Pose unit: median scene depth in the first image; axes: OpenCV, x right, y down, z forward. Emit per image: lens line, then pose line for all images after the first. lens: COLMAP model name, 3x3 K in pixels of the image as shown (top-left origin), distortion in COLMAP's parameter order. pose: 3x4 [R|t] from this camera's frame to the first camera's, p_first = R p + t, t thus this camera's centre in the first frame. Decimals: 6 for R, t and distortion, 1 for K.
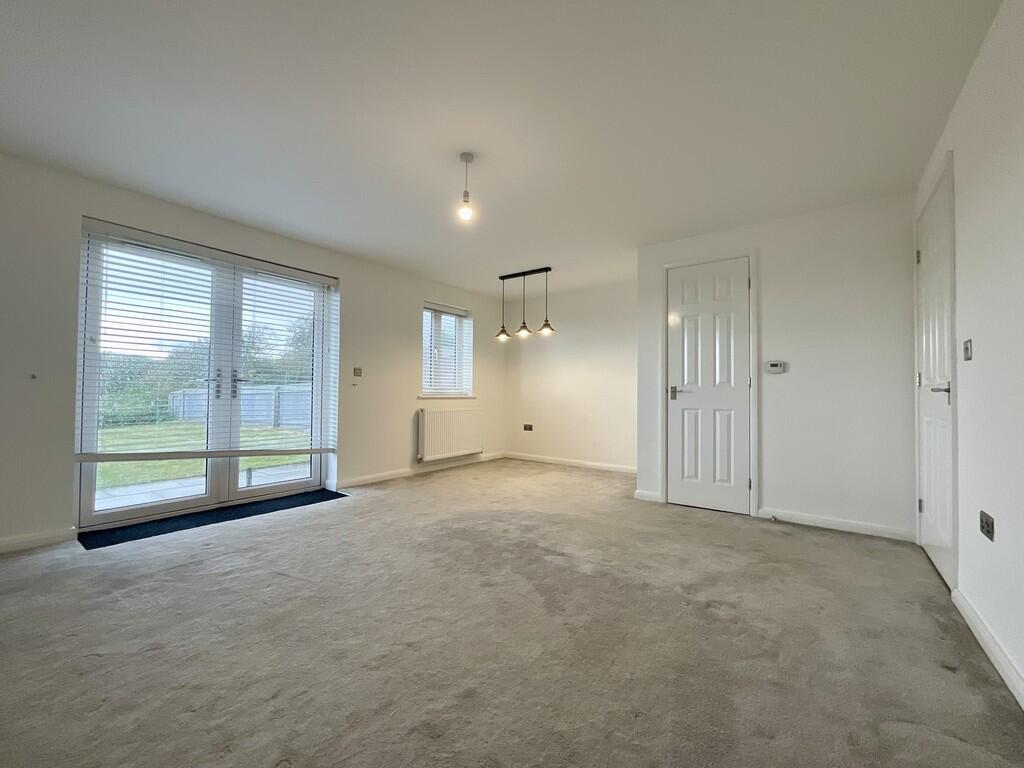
lens RADIAL K [[414.7, 0, 512.0], [0, 414.7, 384.0], [0, 0, 1]] dist [0.000118, 0.000055]
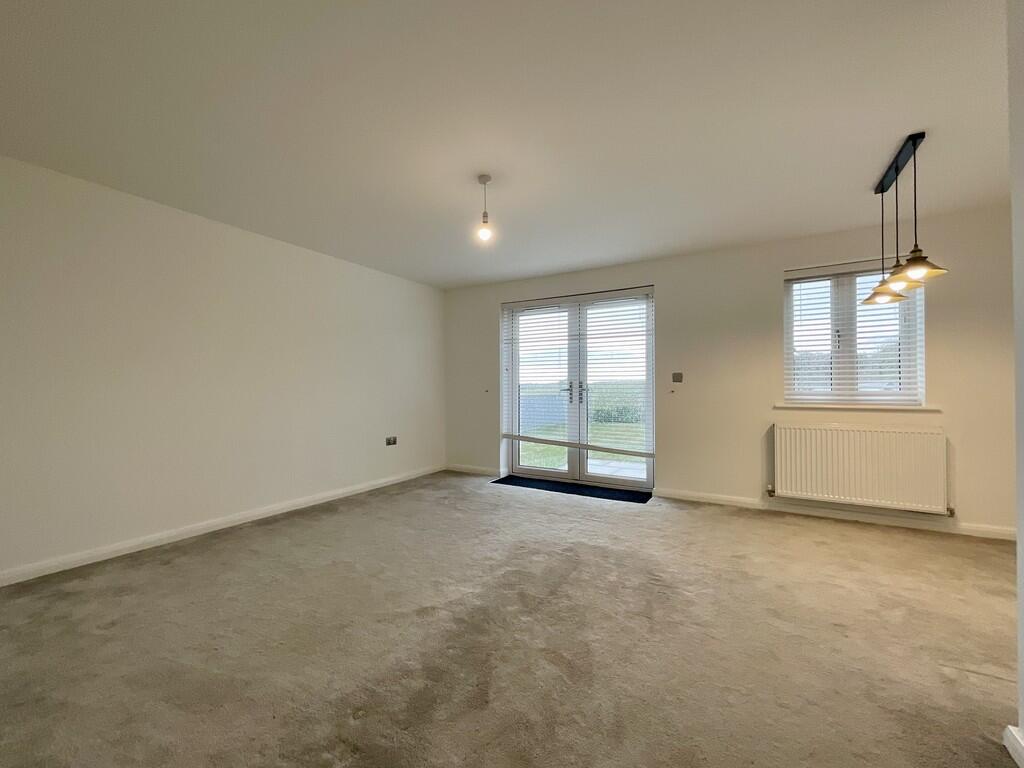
lens RADIAL K [[414.7, 0, 512.0], [0, 414.7, 384.0], [0, 0, 1]] dist [0.000118, 0.000055]
pose [[0.122554, -0.019241, -0.992275, 0.624237], [0.025455, 0.999544, -0.016238, -0.011158], [0.992135, -0.023268, 0.122988, 0.632425]]
